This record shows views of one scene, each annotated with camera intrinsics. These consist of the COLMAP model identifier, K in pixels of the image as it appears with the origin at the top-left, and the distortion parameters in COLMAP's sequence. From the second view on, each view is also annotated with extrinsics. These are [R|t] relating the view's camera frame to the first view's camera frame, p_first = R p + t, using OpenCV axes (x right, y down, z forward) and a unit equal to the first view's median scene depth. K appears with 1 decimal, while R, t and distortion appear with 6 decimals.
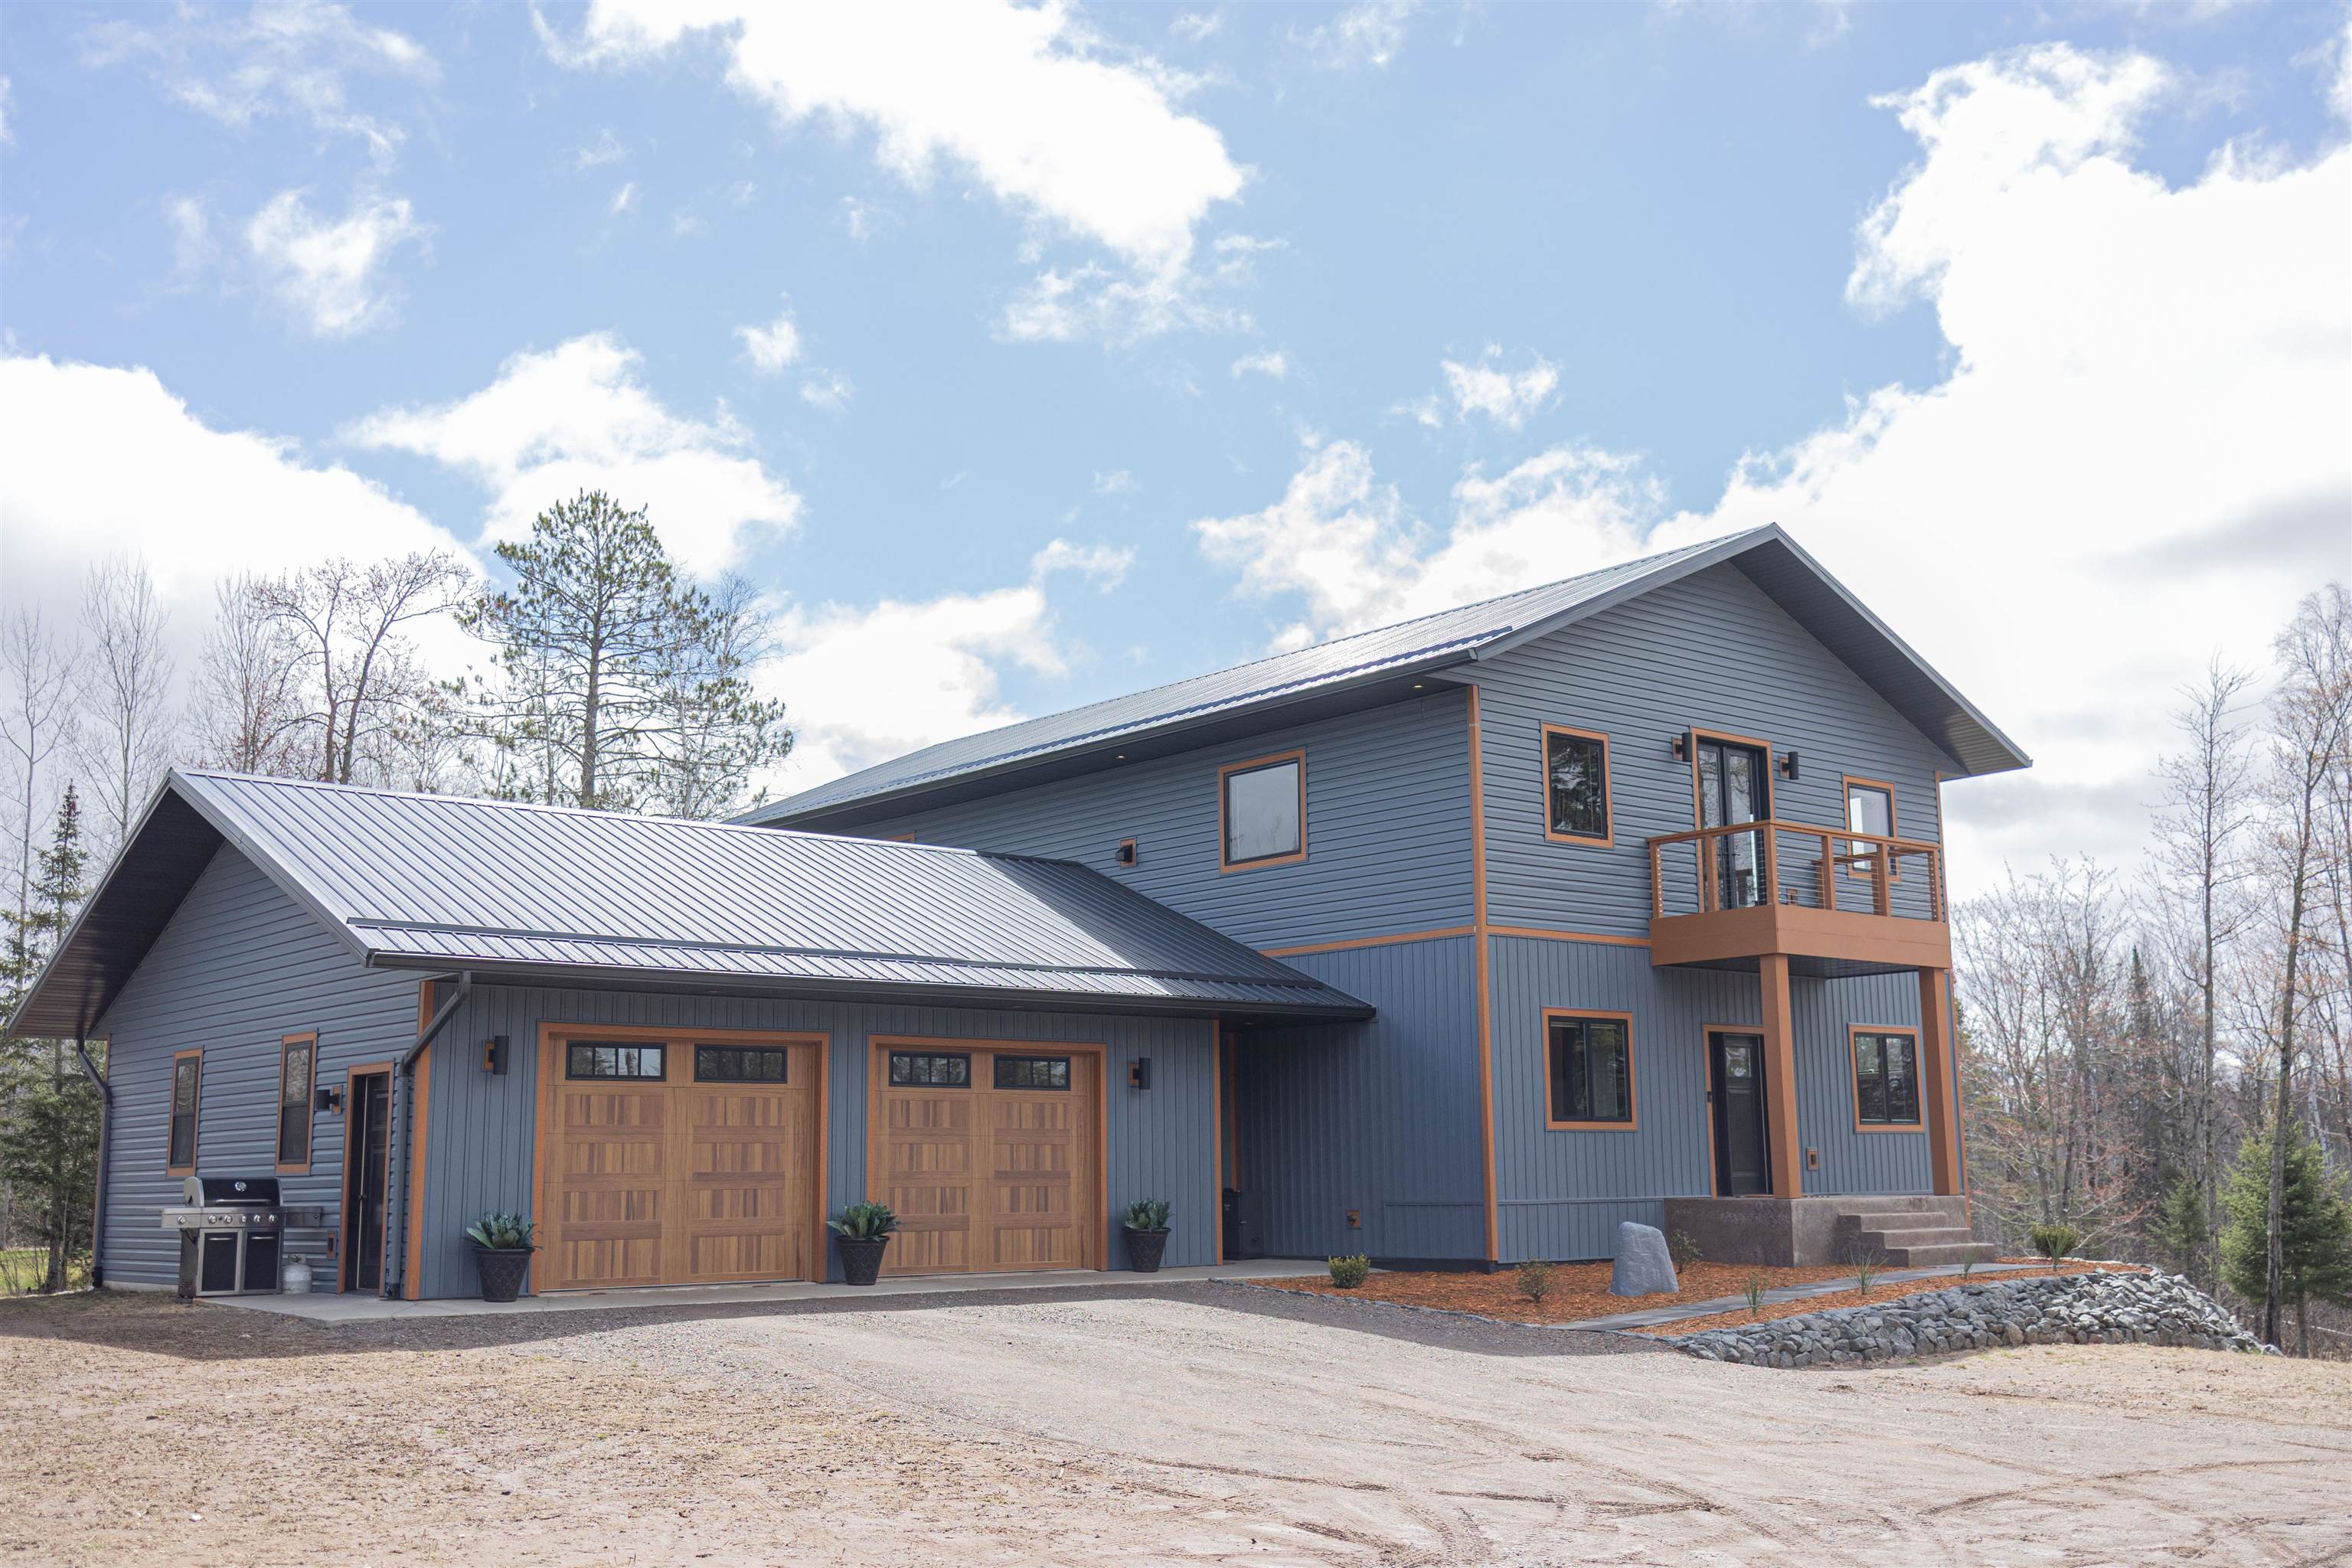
lens RADIAL K [[2237.0, 0, 1176.0], [0, 2237.0, 784.0], [0, 0, 1]] dist [0.039831, -0.158523]
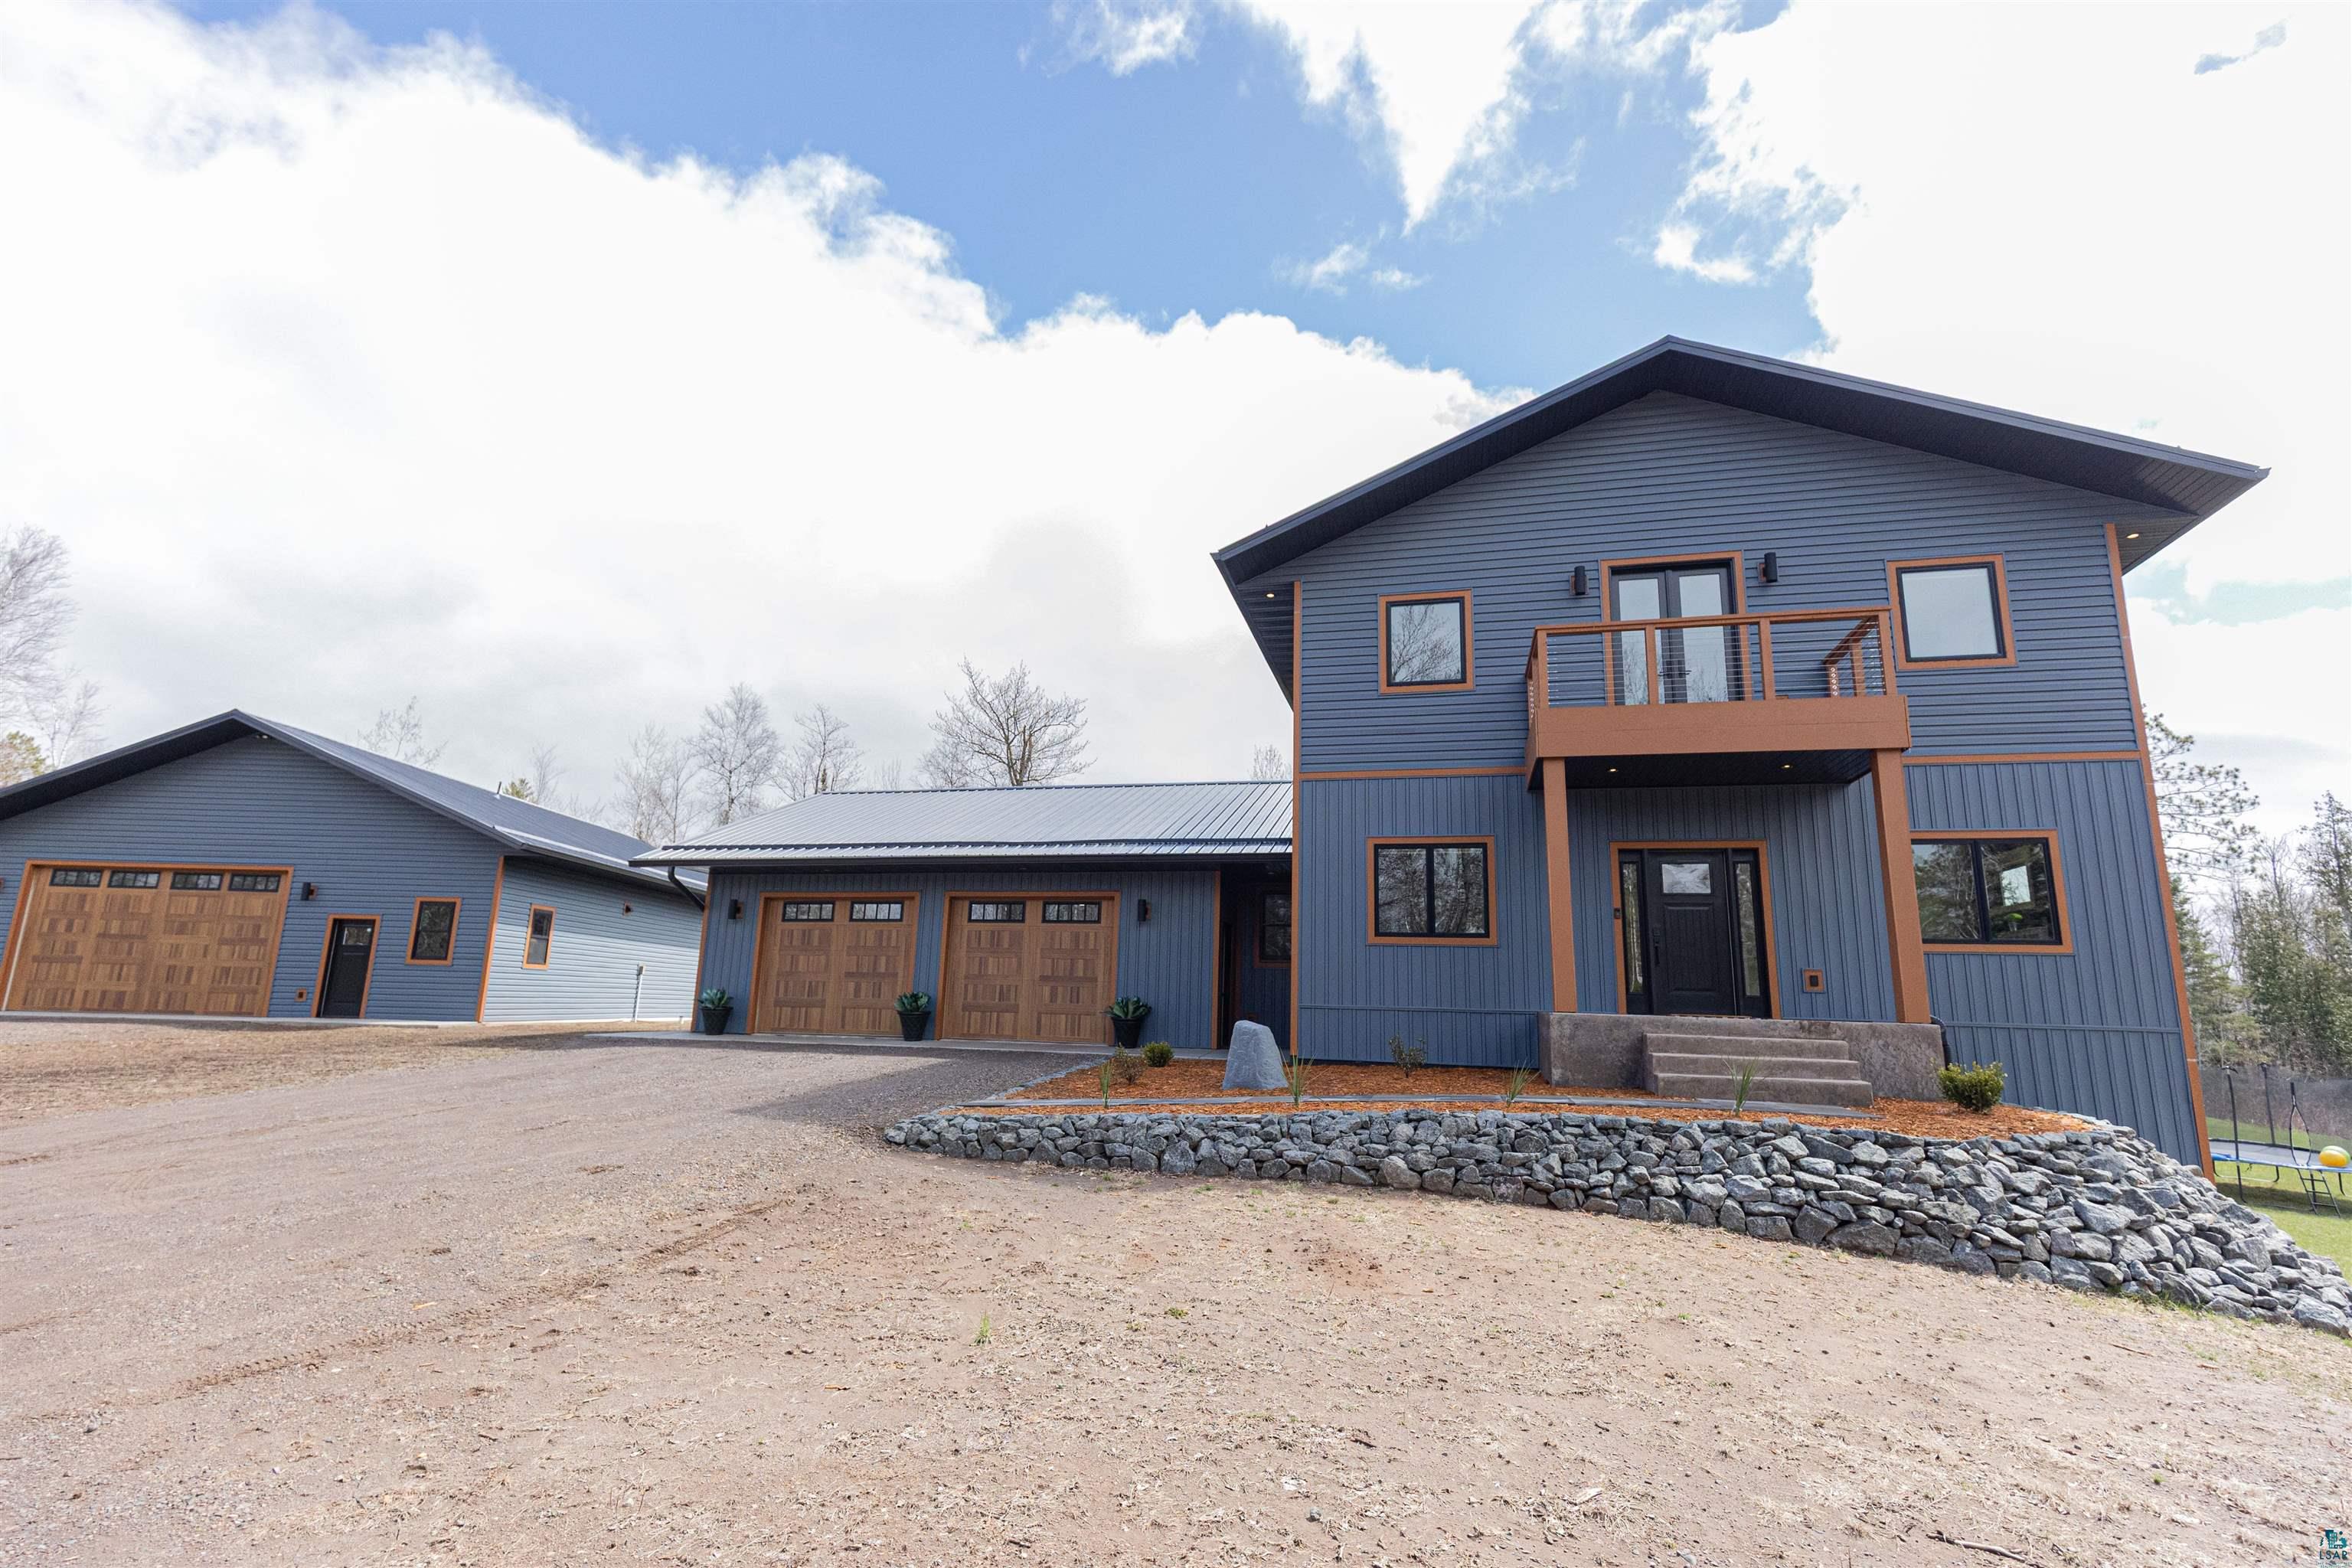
lens RADIAL K [[1163.0, 0, 1176.0], [0, 1163.0, 784.0], [0, 0, 1]] dist [-0.025703, -0.000166]
pose [[0.577923, -0.121295, -0.807027, 0.639272], [0.119244, 0.990830, -0.063529, 0.104517], [0.807333, -0.059518, 0.587087, 0.616993]]
